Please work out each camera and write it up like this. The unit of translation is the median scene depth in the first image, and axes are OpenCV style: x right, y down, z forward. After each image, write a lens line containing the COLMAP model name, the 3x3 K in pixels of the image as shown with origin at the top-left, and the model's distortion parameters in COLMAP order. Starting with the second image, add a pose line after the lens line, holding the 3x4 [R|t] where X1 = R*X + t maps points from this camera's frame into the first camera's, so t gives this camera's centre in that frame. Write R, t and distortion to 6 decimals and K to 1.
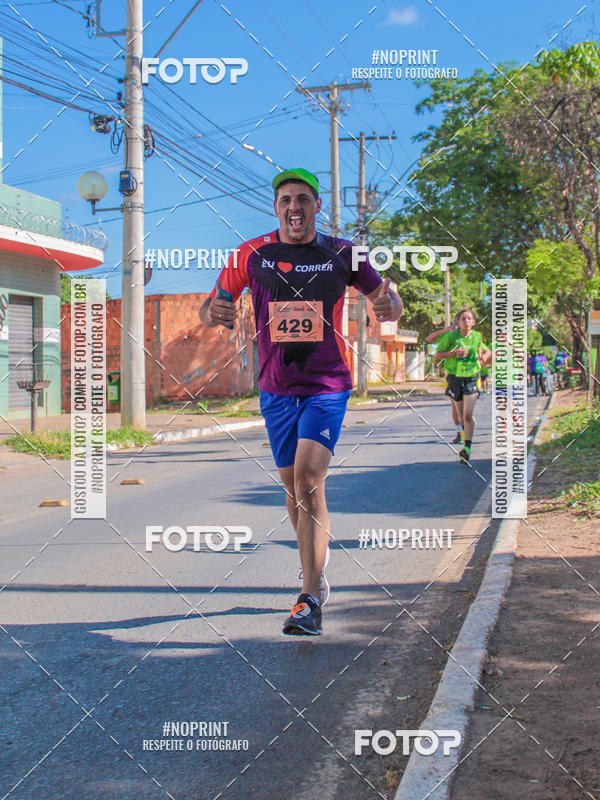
lens RADIAL K [[1417.4, 0, 253.8], [0, 1417.4, 328.4], [0, 0, 1]] dist [-0.108349, 0.095585]
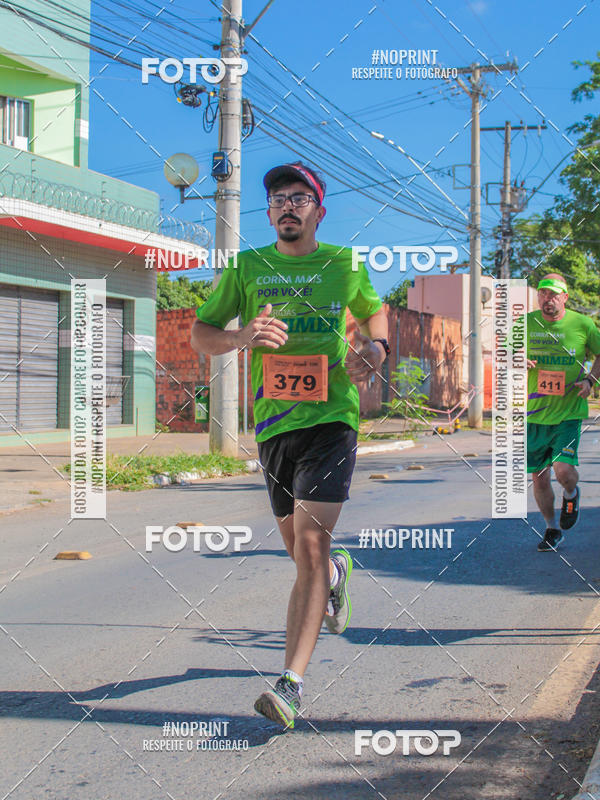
lens RADIAL K [[1307.0, 0, 371.9], [0, 1307.0, 354.8], [0, 0, 1]] dist [-0.078600, 0.036654]
pose [[0.998397, 0.018297, -0.053559, 0.041899], [-0.017851, 0.999802, 0.008806, 0.002233], [0.053709, -0.007836, 0.998526, 0.198296]]
